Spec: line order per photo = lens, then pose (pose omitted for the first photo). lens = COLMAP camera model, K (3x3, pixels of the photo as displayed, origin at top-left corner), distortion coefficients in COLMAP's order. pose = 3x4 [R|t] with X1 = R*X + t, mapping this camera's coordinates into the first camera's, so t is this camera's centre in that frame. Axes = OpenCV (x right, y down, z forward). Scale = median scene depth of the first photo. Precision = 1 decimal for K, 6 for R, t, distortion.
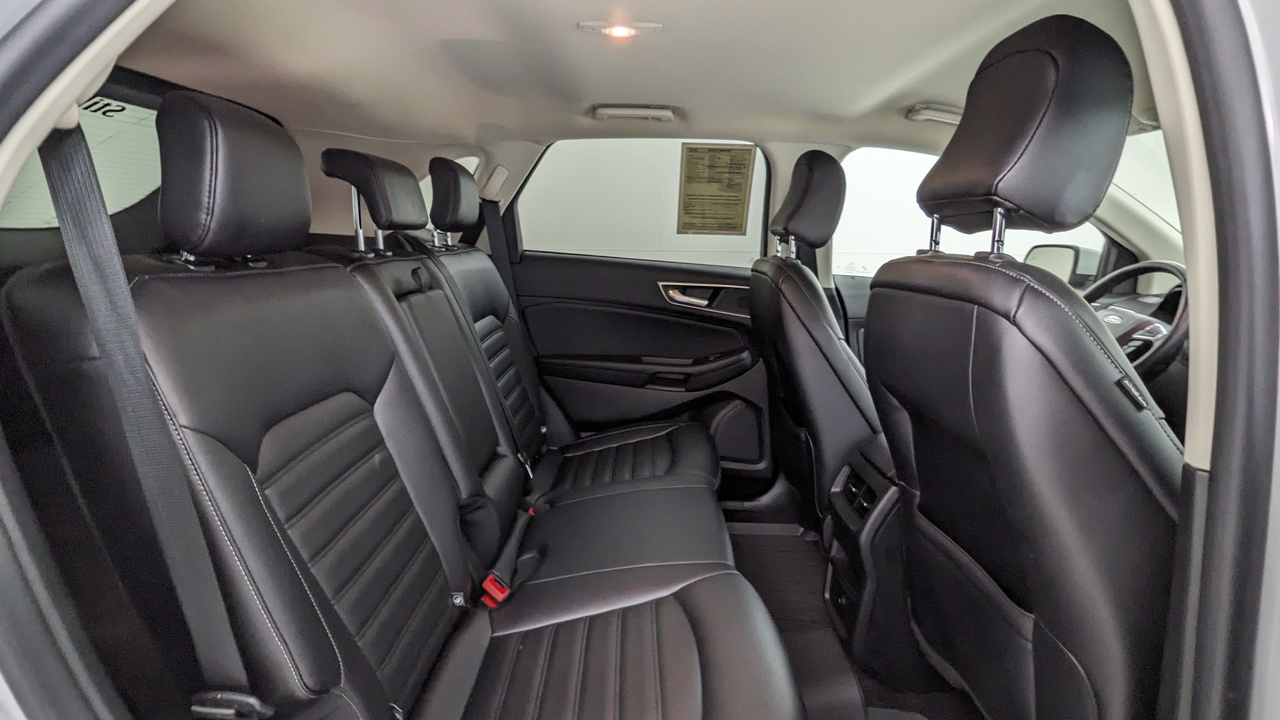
lens RADIAL K [[595.5, 0, 653.6], [0, 595.5, 357.5], [0, 0, 1]] dist [0.003614, -0.004467]
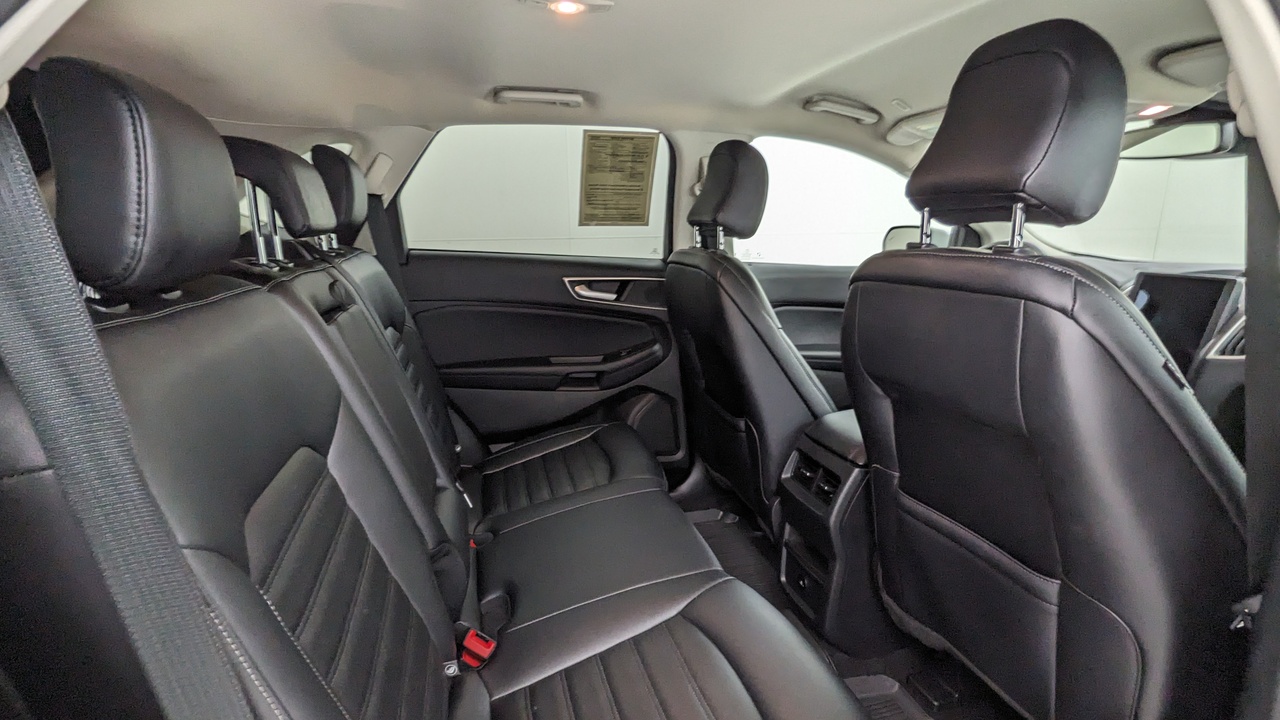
lens RADIAL K [[595.5, 0, 648.9], [0, 595.5, 356.6], [0, 0, 1]] dist [0.003614, -0.004467]
pose [[0.964974, -0.082463, 0.249050, -0.169073], [0.076733, 0.996517, 0.032645, -0.035012], [-0.250874, -0.012391, 0.967940, 0.076869]]
